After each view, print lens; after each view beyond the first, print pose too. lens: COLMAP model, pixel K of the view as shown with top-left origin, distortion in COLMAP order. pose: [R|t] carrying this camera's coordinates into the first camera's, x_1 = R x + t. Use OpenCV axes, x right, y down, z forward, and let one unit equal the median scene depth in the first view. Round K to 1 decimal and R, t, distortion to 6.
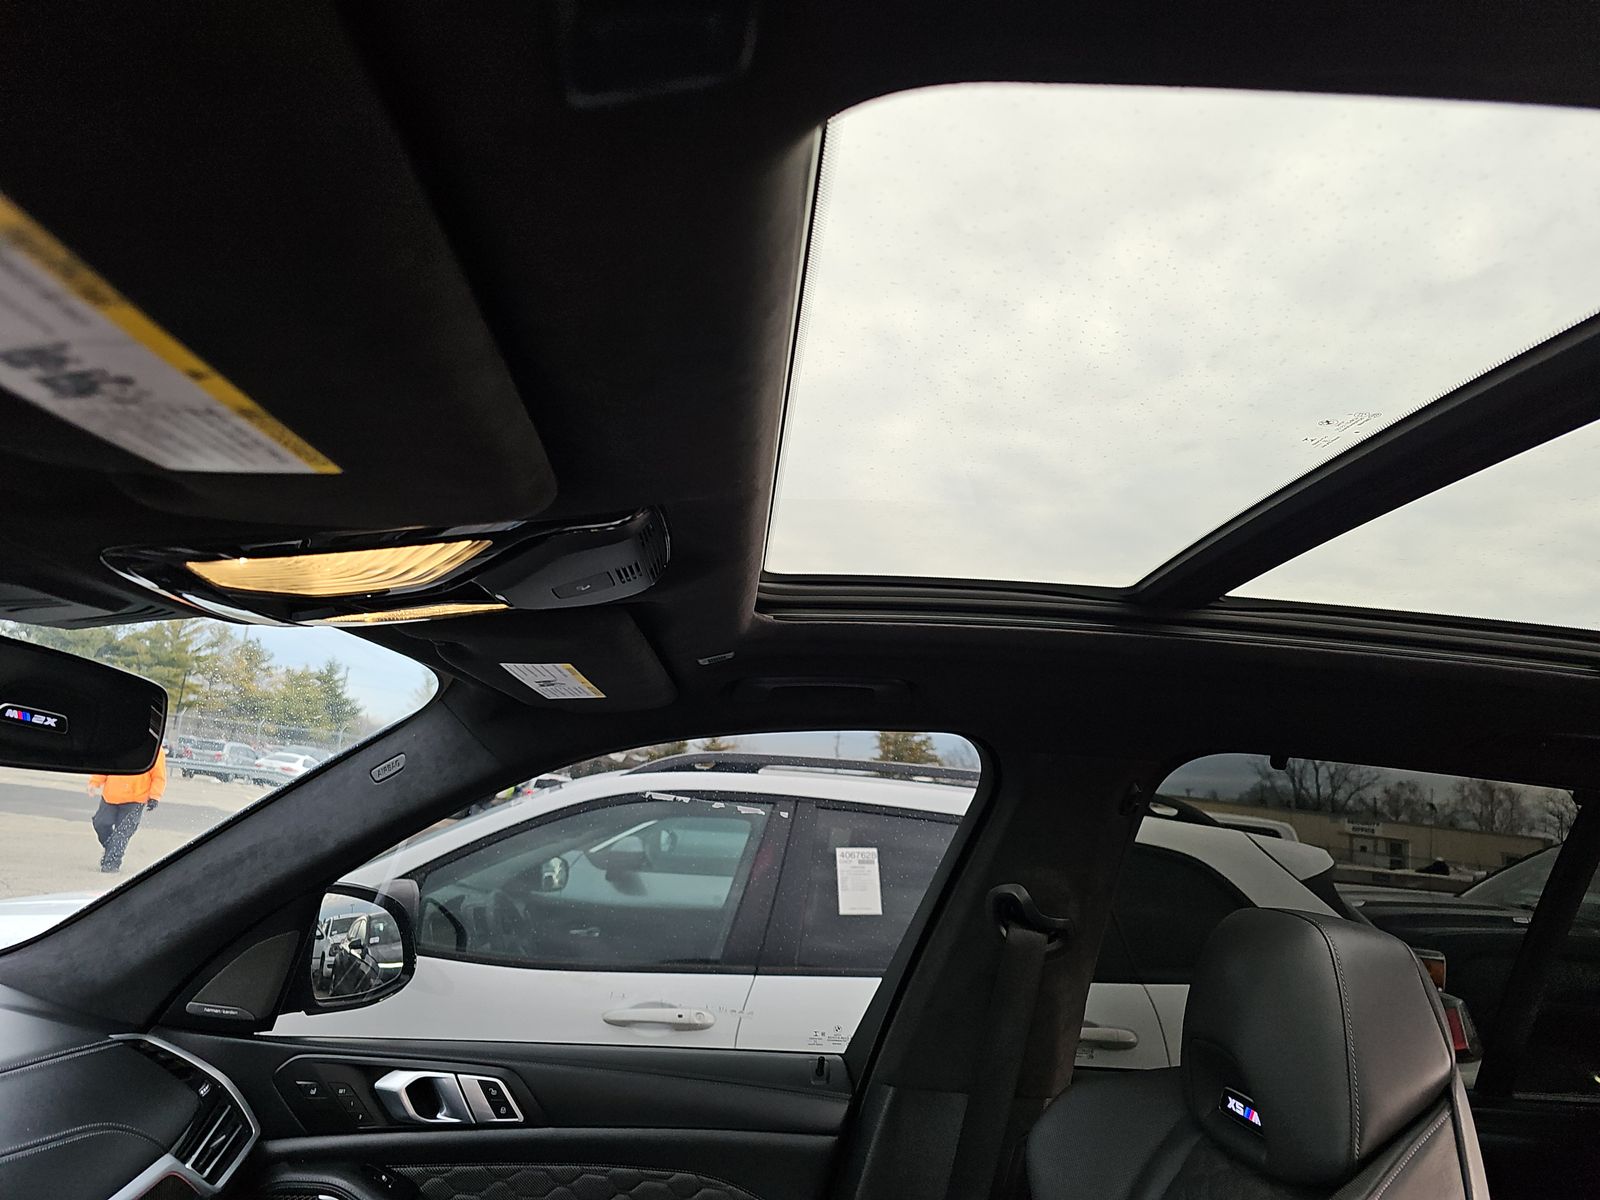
lens RADIAL K [[1074.7, 0, 800.0], [0, 1074.7, 600.0], [0, 0, 1]] dist [-0.003465, -0.003688]
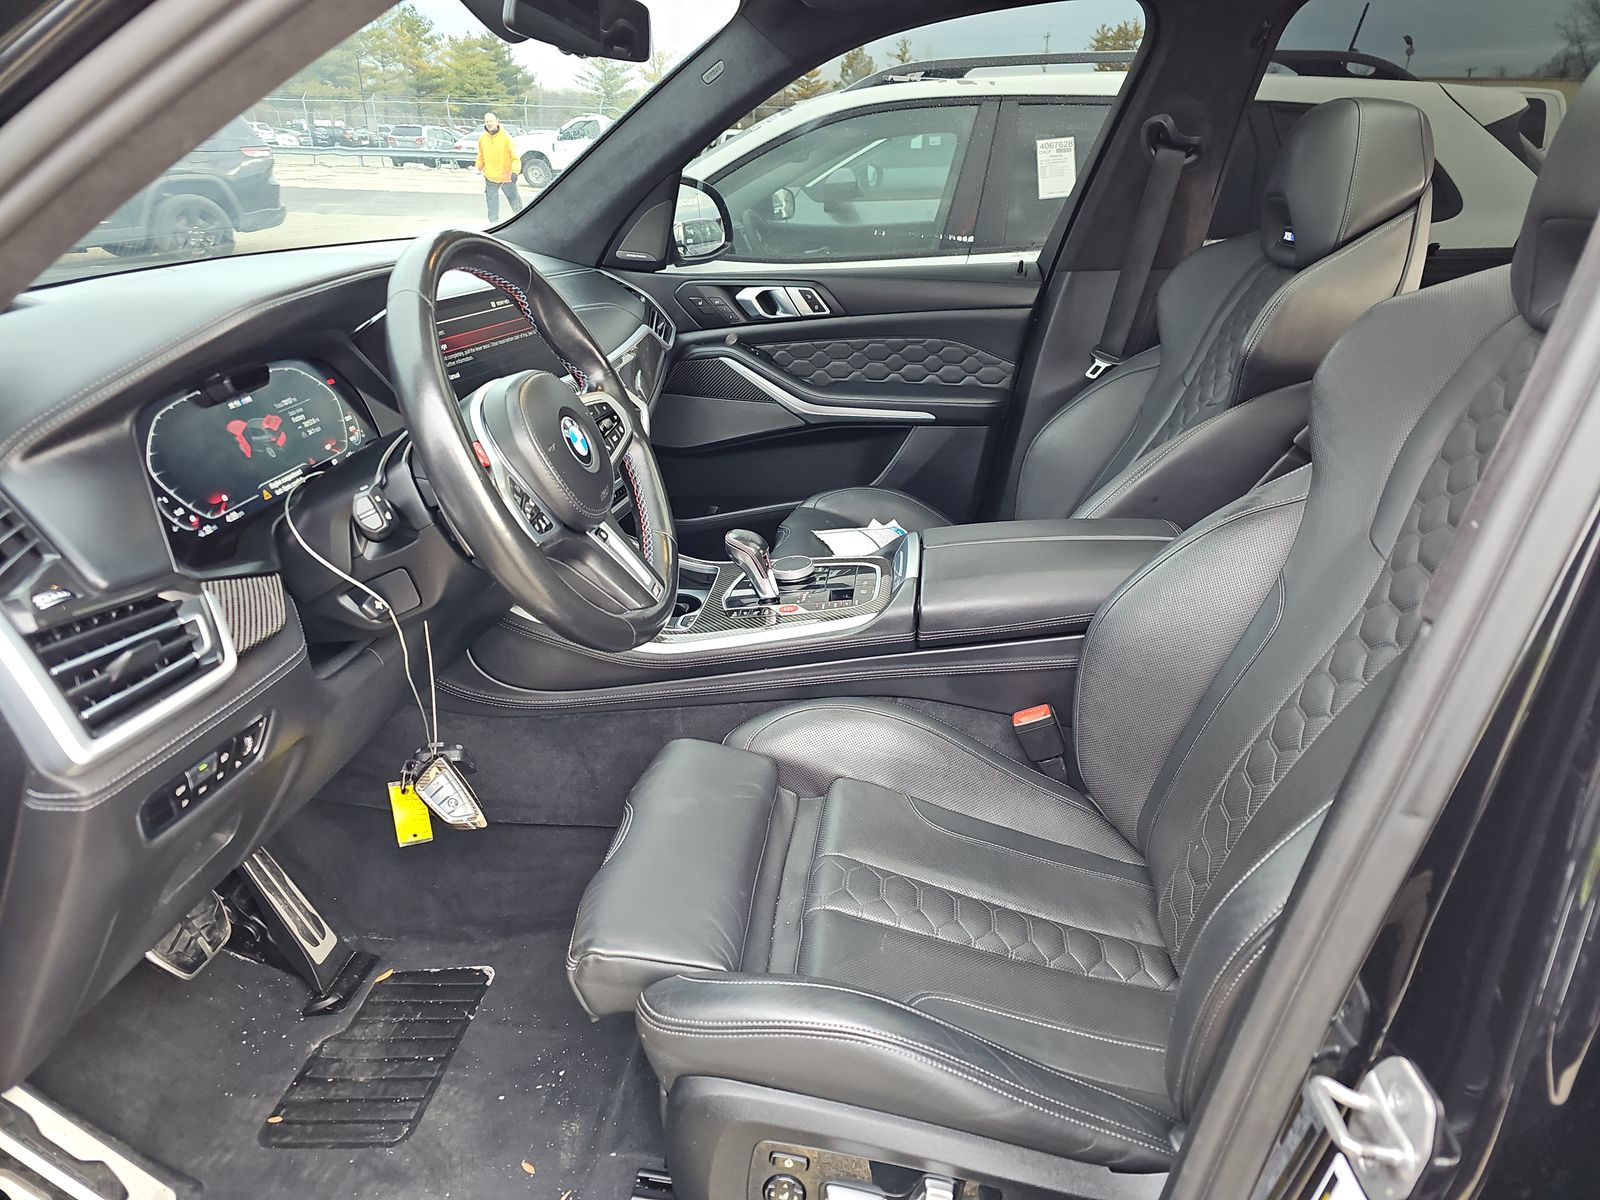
lens RADIAL K [[1050.5, 0, 807.2], [0, 1050.5, 605.4], [0, 0, 1]] dist [0.079016, -0.109379]
pose [[0.981908, -0.017934, -0.188506, -0.003346], [0.120551, 0.826907, 0.549265, -0.020628], [0.146027, -0.562052, 0.814109, -0.522221]]
